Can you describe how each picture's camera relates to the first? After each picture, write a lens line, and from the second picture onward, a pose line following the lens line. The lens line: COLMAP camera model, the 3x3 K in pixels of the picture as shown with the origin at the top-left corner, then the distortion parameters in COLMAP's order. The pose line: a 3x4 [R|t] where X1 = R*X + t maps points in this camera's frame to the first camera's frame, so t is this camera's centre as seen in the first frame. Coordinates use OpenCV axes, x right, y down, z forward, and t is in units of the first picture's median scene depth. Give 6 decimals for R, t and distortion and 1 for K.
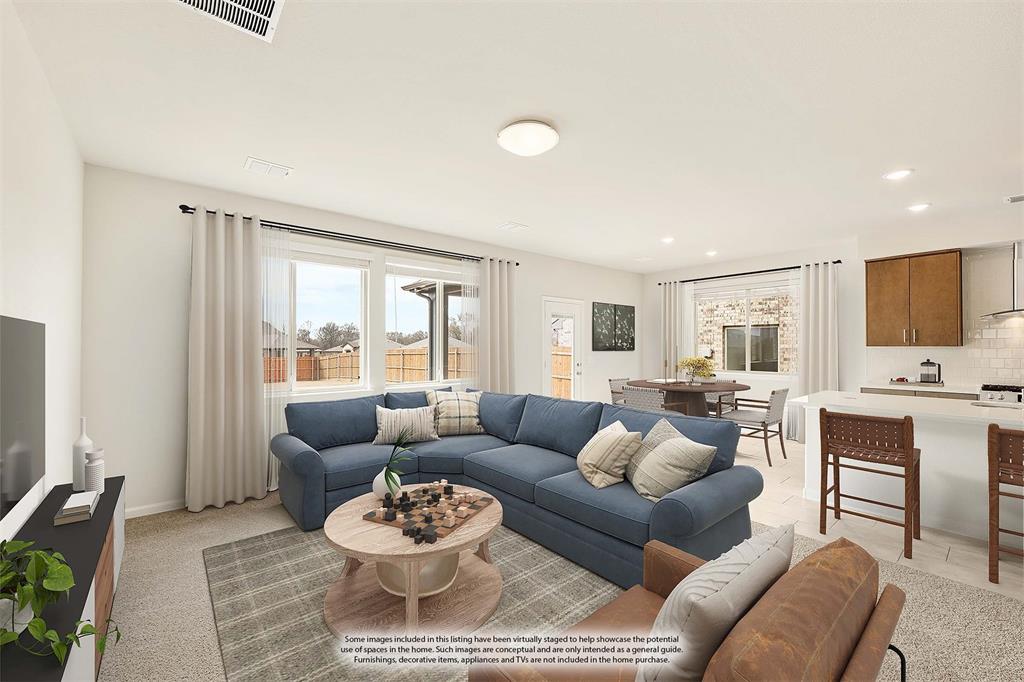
lens RADIAL K [[418.5, 0, 513.2], [0, 418.5, 345.8], [0, 0, 1]] dist [0.001368, 0.000424]
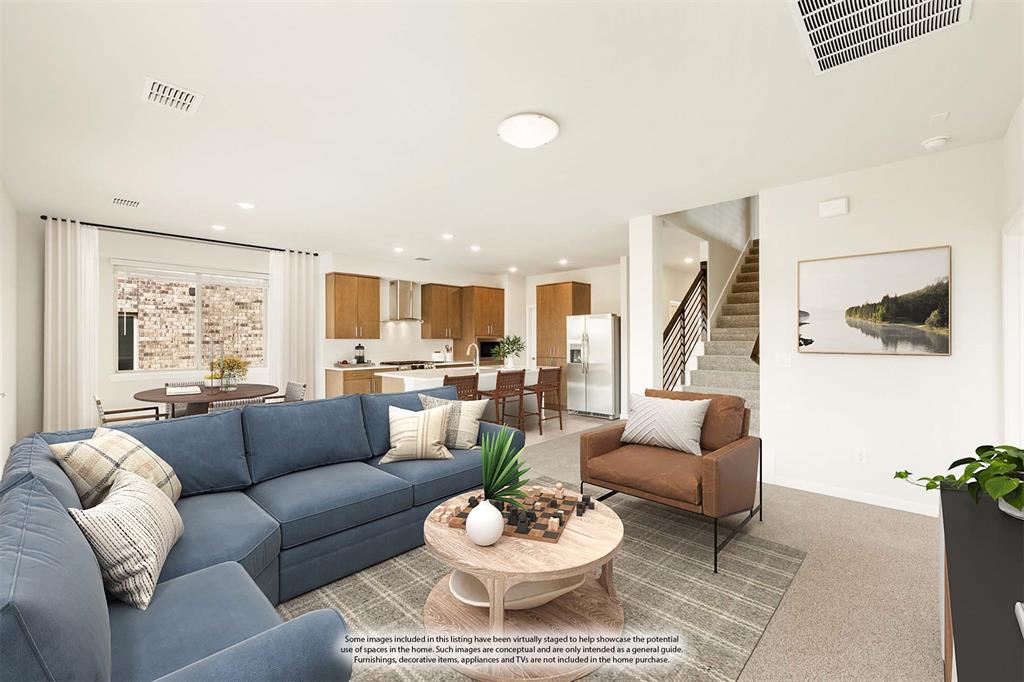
lens RADIAL K [[418.8, 0, 507.9], [0, 418.8, 340.4], [0, 0, 1]] dist [-0.000901, -0.000062]
pose [[-0.104278, 0.001484, 0.994547, -0.338093], [-0.000830, 0.999998, -0.001579, 0.005627], [-0.994548, -0.000991, -0.104277, 0.419176]]
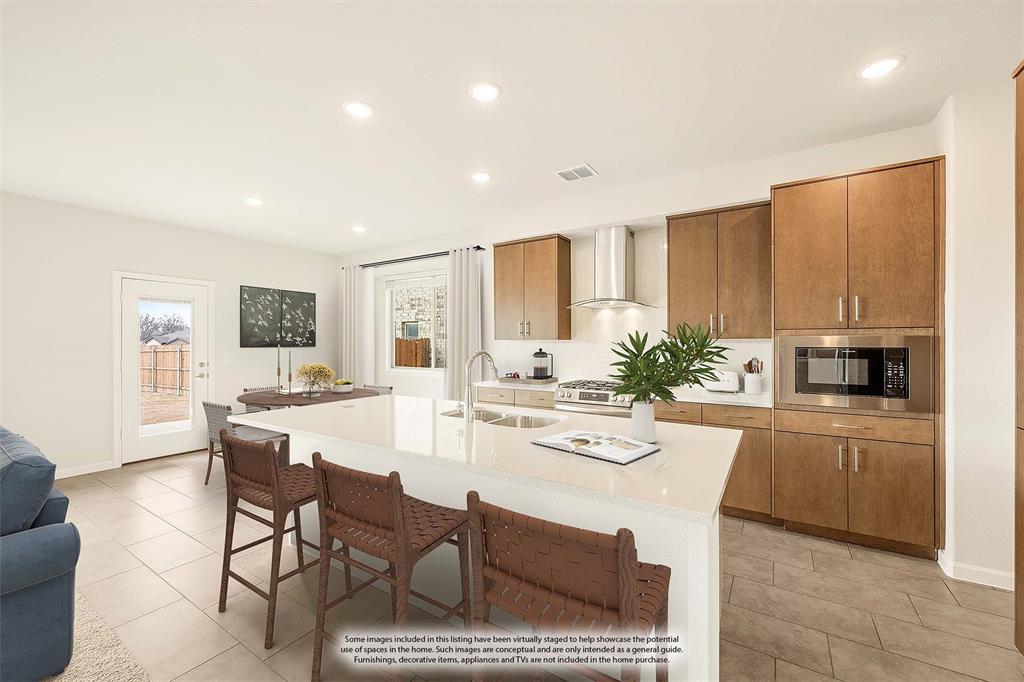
lens RADIAL K [[418.8, 0, 507.9], [0, 418.8, 340.4], [0, 0, 1]] dist [-0.000901, -0.000062]
pose [[0.955078, -0.005090, 0.296312, 0.422083], [0.004935, 0.999987, 0.001273, 0.000263], [-0.296315, 0.000246, 0.955090, 0.093237]]
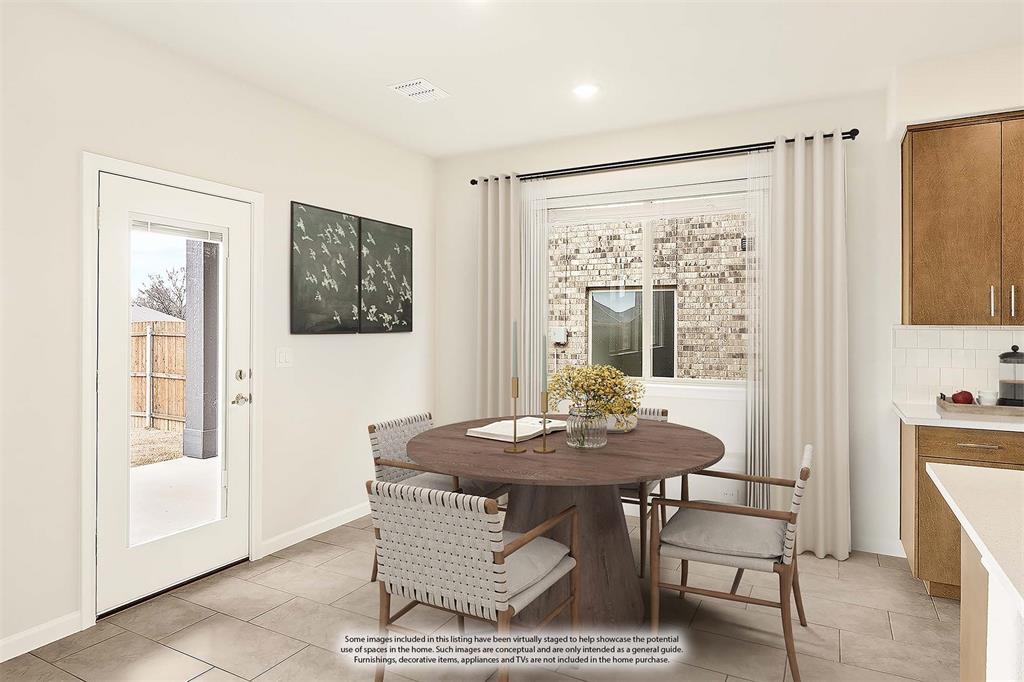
lens RADIAL K [[604.6, 0, 546.0], [0, 604.6, 325.5], [0, 0, 1]] dist [0.072960, -0.001077]
pose [[0.908980, 0.004532, 0.416814, 0.163071], [-0.005777, 0.999982, 0.001725, 0.002474], [-0.416799, -0.003976, 0.908990, 0.399828]]
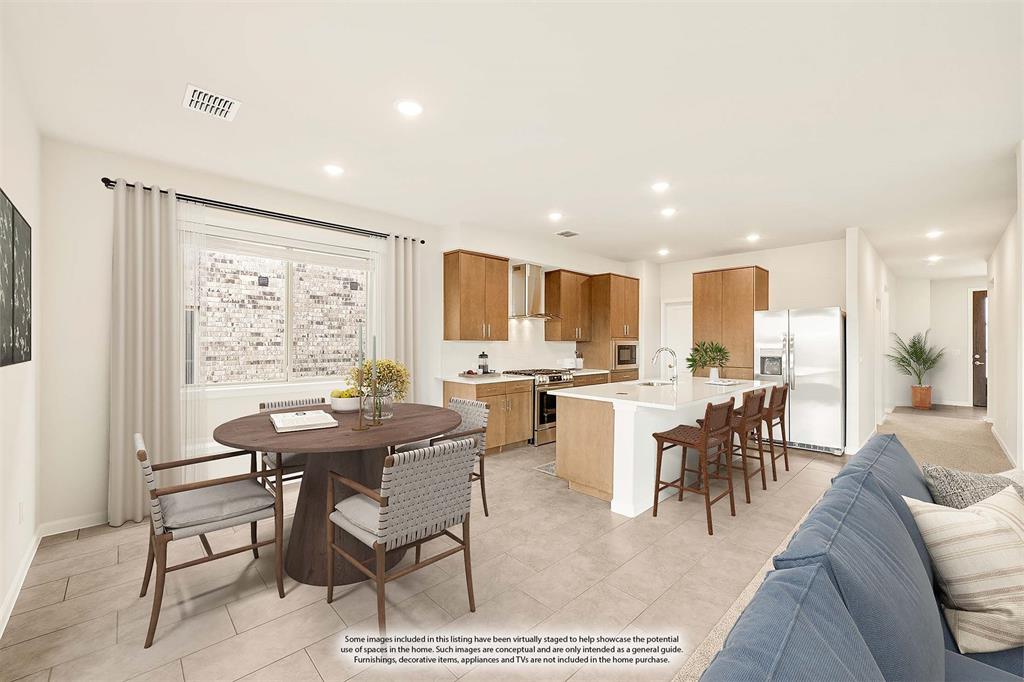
lens RADIAL K [[410.0, 0, 502.4], [0, 410.0, 344.6], [0, 0, 1]] dist [0.000262, -0.000111]
pose [[-0.051295, -0.002917, 0.998679, -0.059667], [-0.006800, 0.999974, 0.002571, 0.005734], [-0.998660, -0.006659, -0.051313, 0.659852]]
